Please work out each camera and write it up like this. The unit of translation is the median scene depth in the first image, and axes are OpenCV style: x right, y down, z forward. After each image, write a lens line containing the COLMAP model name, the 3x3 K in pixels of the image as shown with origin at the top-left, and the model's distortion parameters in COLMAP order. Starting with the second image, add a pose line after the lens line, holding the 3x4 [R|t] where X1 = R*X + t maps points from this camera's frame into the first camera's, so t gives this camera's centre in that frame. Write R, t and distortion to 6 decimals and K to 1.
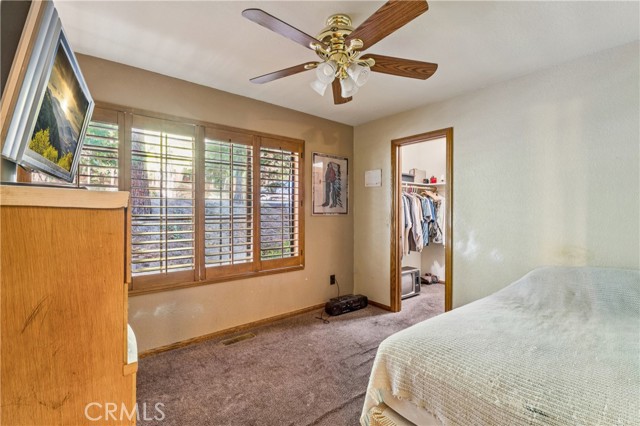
lens RADIAL K [[294.2, 0, 320.9], [0, 294.2, 213.9], [0, 0, 1]] dist [-0.004269, -0.000242]
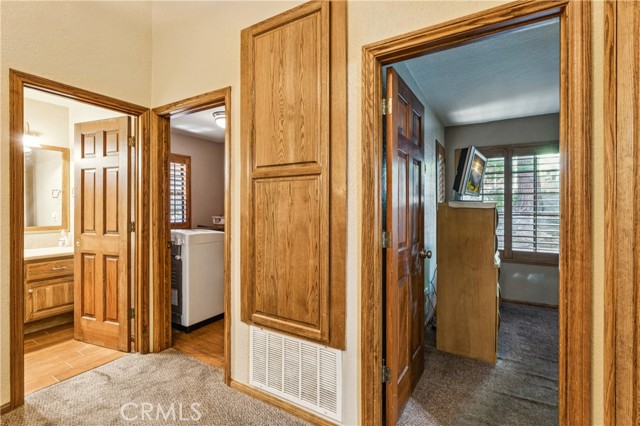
lens RADIAL K [[294.2, 0, 320.0], [0, 294.2, 210.9], [0, 0, 1]] dist [-0.004269, -0.000242]
pose [[0.353474, 0.004838, -0.935432, 0.845958], [-0.001682, 0.999988, 0.004536, -0.022293], [0.935443, -0.000030, 0.353478, -0.957402]]
